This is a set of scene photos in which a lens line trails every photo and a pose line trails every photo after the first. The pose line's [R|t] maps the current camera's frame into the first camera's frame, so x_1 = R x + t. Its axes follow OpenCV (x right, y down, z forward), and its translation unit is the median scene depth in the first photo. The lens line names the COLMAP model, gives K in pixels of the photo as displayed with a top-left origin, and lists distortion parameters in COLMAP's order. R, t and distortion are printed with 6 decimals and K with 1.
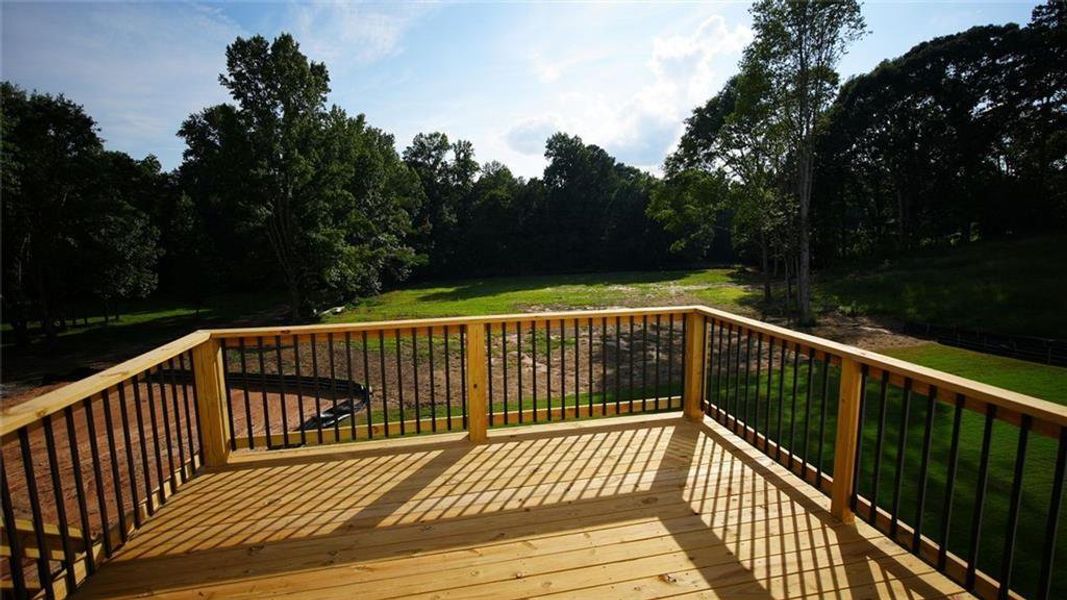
lens RADIAL K [[484.7, 0, 537.5], [0, 484.7, 295.1], [0, 0, 1]] dist [-0.018080, 0.007990]
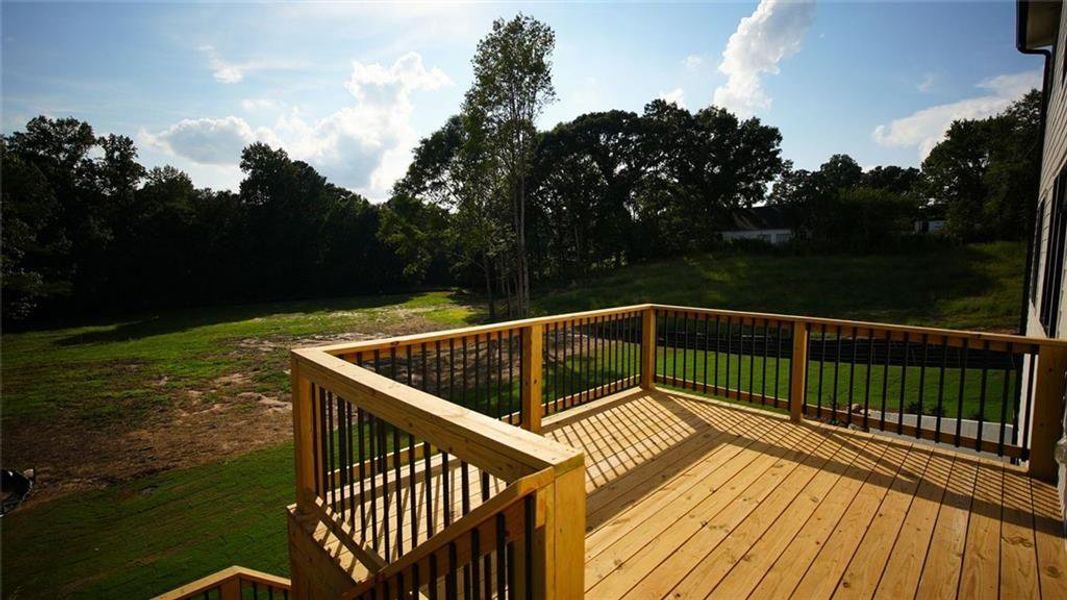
lens RADIAL K [[484.7, 0, 536.6], [0, 484.7, 294.3], [0, 0, 1]] dist [-0.018080, 0.007990]
pose [[0.834349, -0.028304, 0.550509, -0.038831], [0.056975, 0.997760, -0.035052, 0.001388], [-0.548284, 0.060611, 0.834093, 0.002976]]
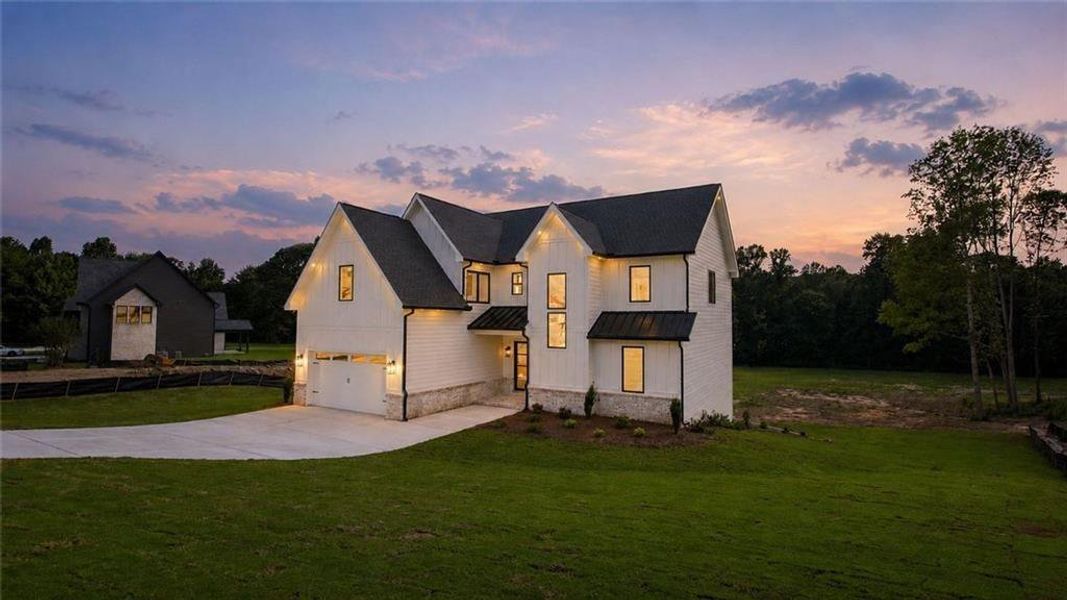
lens RADIAL K [[484.7, 0, 536.8], [0, 484.7, 299.3], [0, 0, 1]] dist [-0.018080, 0.007990]
pose [[0.739839, -0.012549, -0.672667, 0.314457], [-0.099120, 0.986882, -0.127429, 0.015411], [0.665442, 0.160952, 0.728890, -0.360655]]
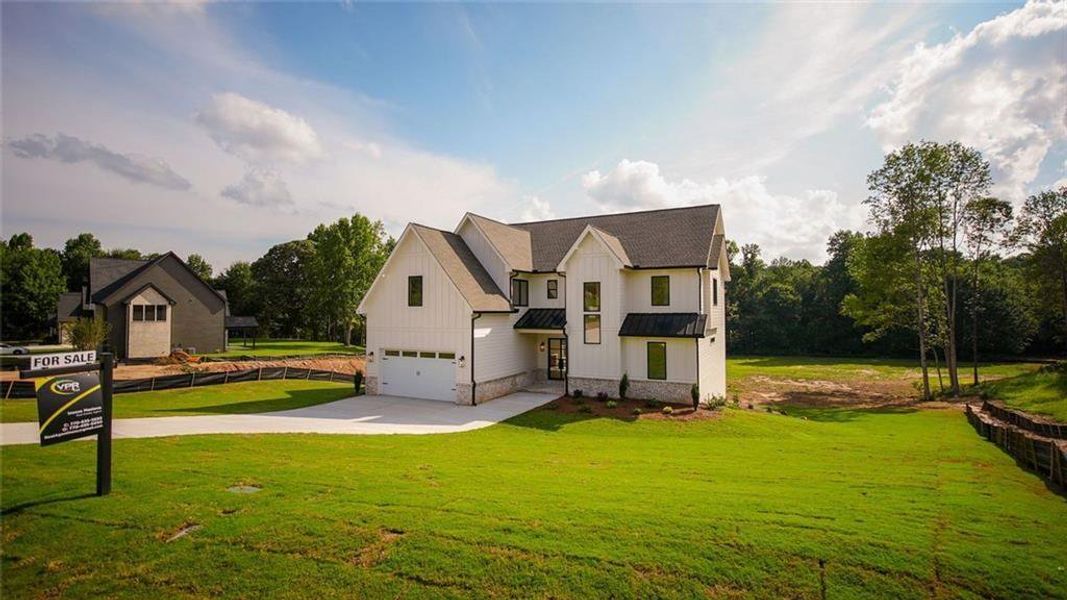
lens RADIAL K [[484.7, 0, 538.7], [0, 484.7, 296.7], [0, 0, 1]] dist [-0.018080, 0.007990]
pose [[0.778821, -0.008211, -0.627192, 0.318628], [-0.086726, 0.988901, -0.120640, 0.017930], [0.621221, 0.148351, 0.769465, -0.434611]]
